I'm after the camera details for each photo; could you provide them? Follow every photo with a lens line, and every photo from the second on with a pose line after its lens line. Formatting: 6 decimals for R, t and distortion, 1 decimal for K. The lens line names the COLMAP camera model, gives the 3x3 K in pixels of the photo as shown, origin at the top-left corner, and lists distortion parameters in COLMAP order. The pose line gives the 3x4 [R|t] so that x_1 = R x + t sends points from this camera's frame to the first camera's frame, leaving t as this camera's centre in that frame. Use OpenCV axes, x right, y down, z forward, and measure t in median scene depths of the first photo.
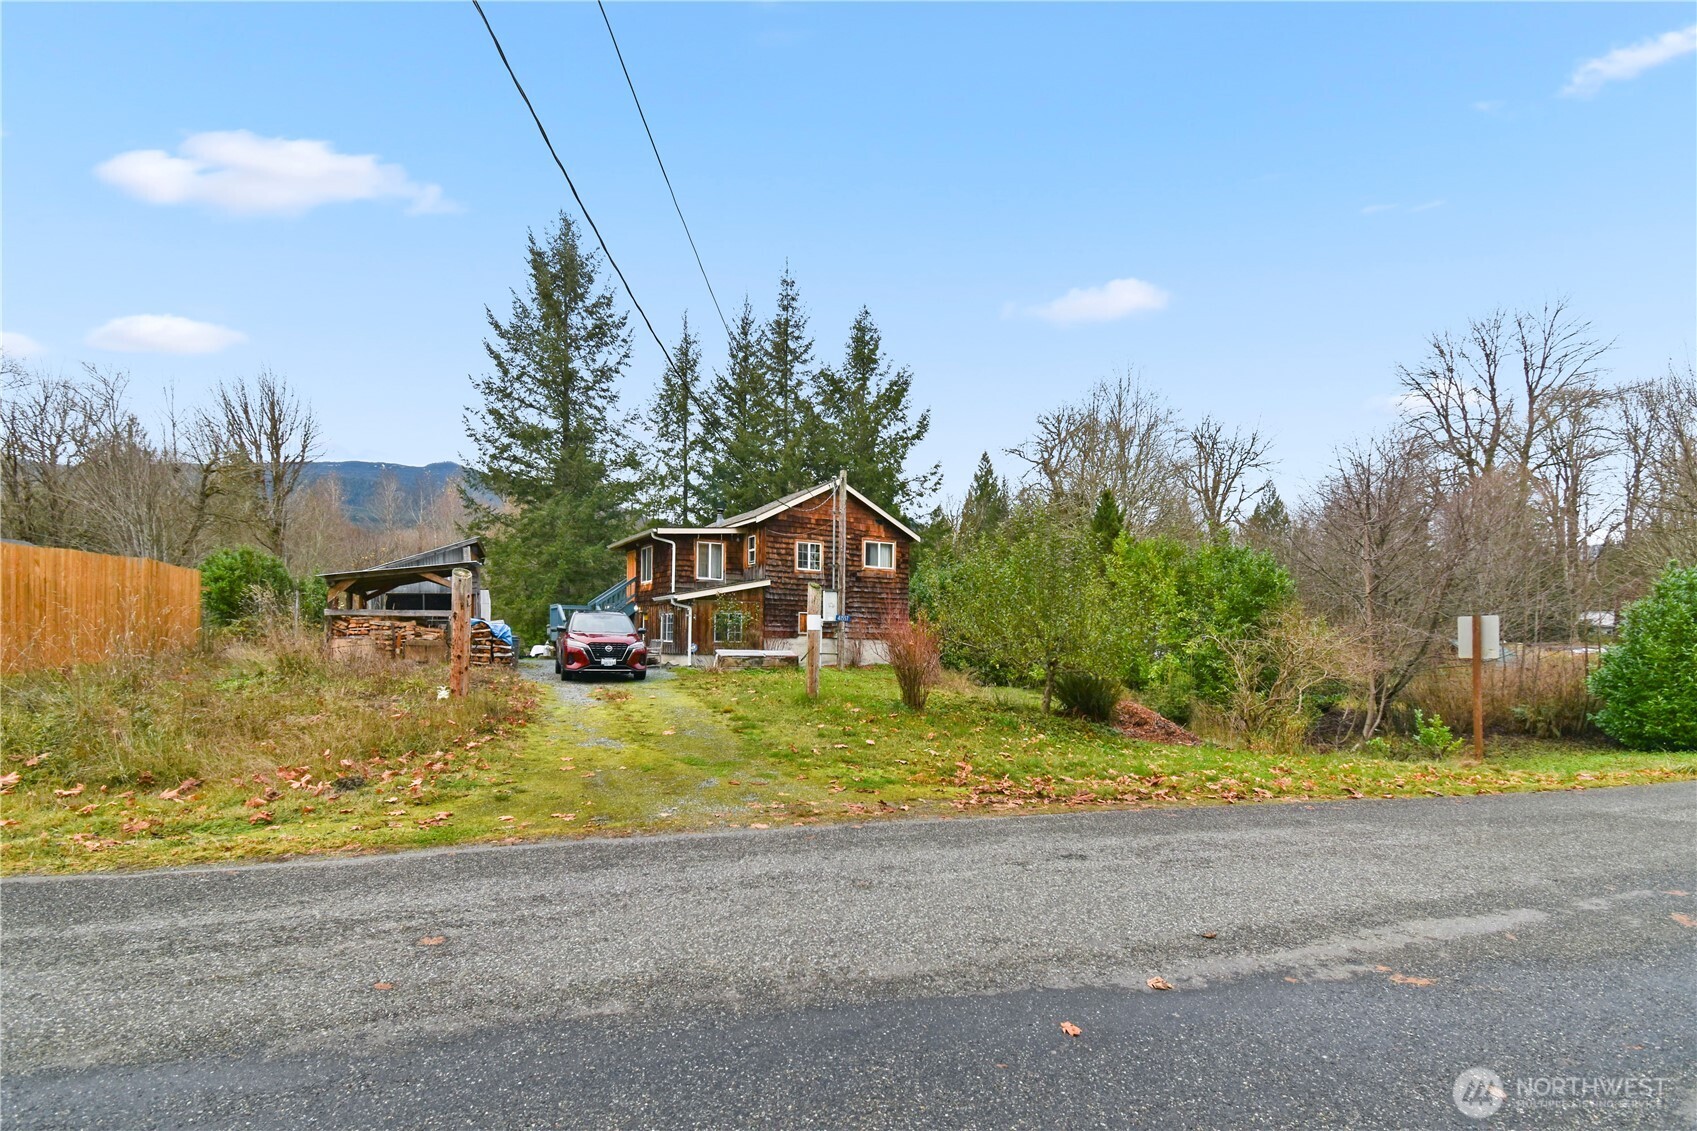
lens RADIAL K [[728.4, 0, 846.9], [0, 728.4, 559.4], [0, 0, 1]] dist [0.077046, -0.040221]
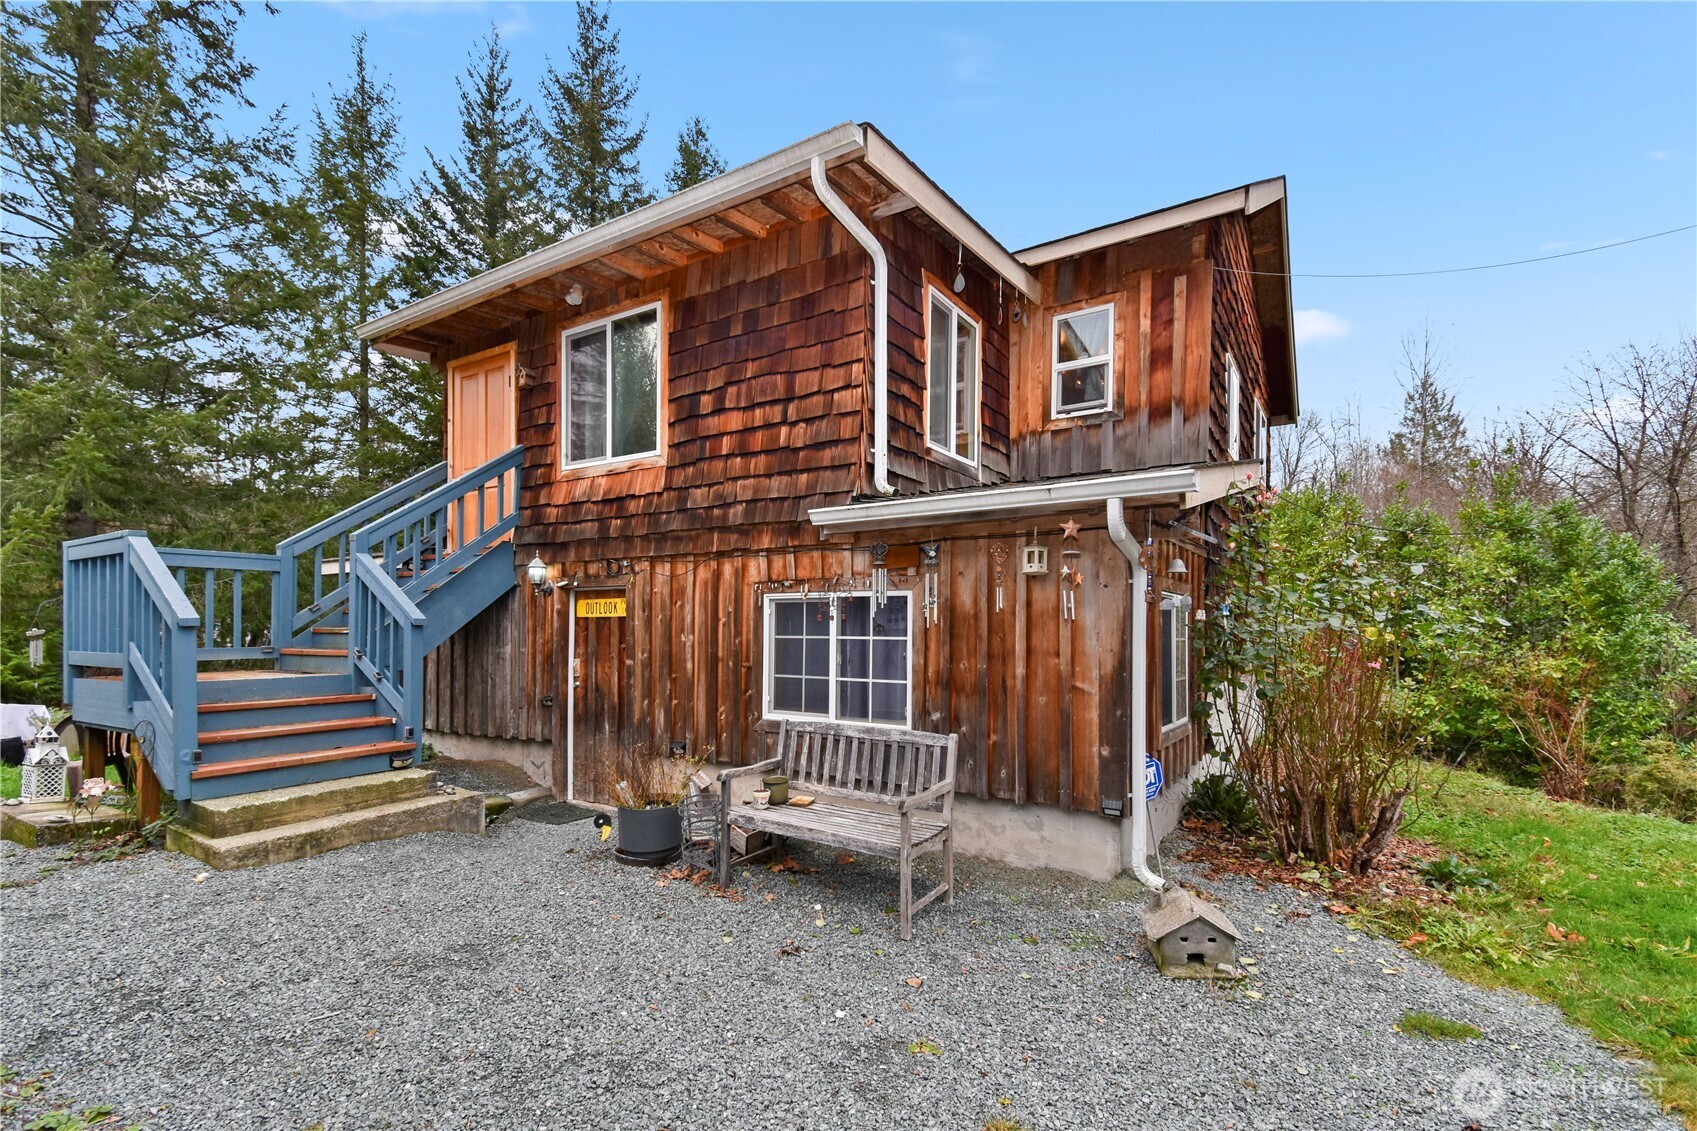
lens RADIAL K [[728.4, 0, 846.9], [0, 728.4, 559.4], [0, 0, 1]] dist [0.077046, -0.040221]
pose [[0.898443, 0.002714, 0.439081, -0.148747], [-0.009555, 0.999865, 0.013372, 0.026722], [-0.438985, -0.016209, 0.898348, 0.370687]]
